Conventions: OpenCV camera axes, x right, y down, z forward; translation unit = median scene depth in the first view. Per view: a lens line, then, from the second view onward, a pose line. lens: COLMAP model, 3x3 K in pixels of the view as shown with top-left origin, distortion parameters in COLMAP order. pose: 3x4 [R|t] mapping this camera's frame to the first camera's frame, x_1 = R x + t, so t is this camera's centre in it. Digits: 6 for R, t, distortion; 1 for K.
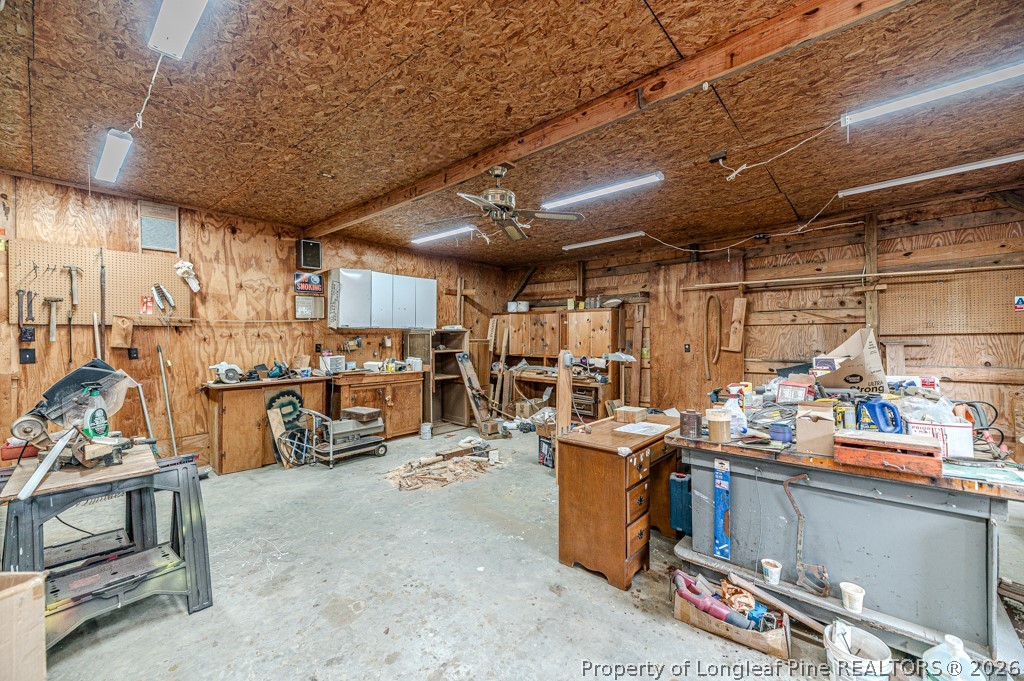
lens RADIAL K [[417.5, 0, 509.8], [0, 417.5, 341.1], [0, 0, 1]] dist [-0.001197, 0.000009]
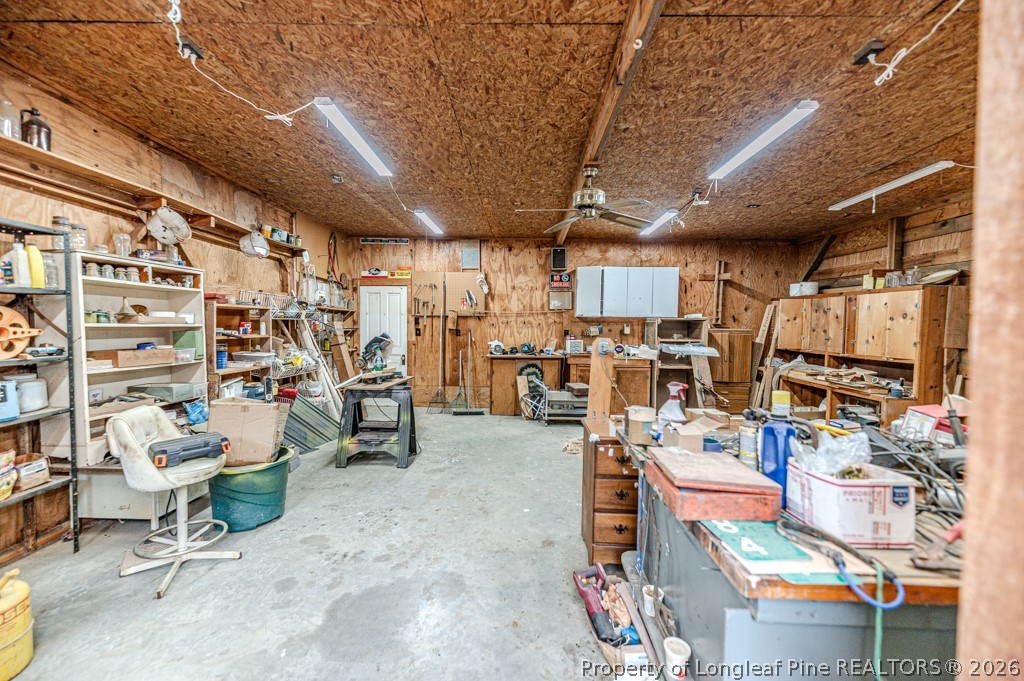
lens RADIAL K [[417.5, 0, 503.1], [0, 417.5, 342.0], [0, 0, 1]] dist [-0.001197, 0.000009]
pose [[0.613044, 0.044160, -0.788814, 0.435955], [-0.021155, 0.998996, 0.039486, -0.002267], [0.789766, -0.007519, 0.613362, 0.094572]]
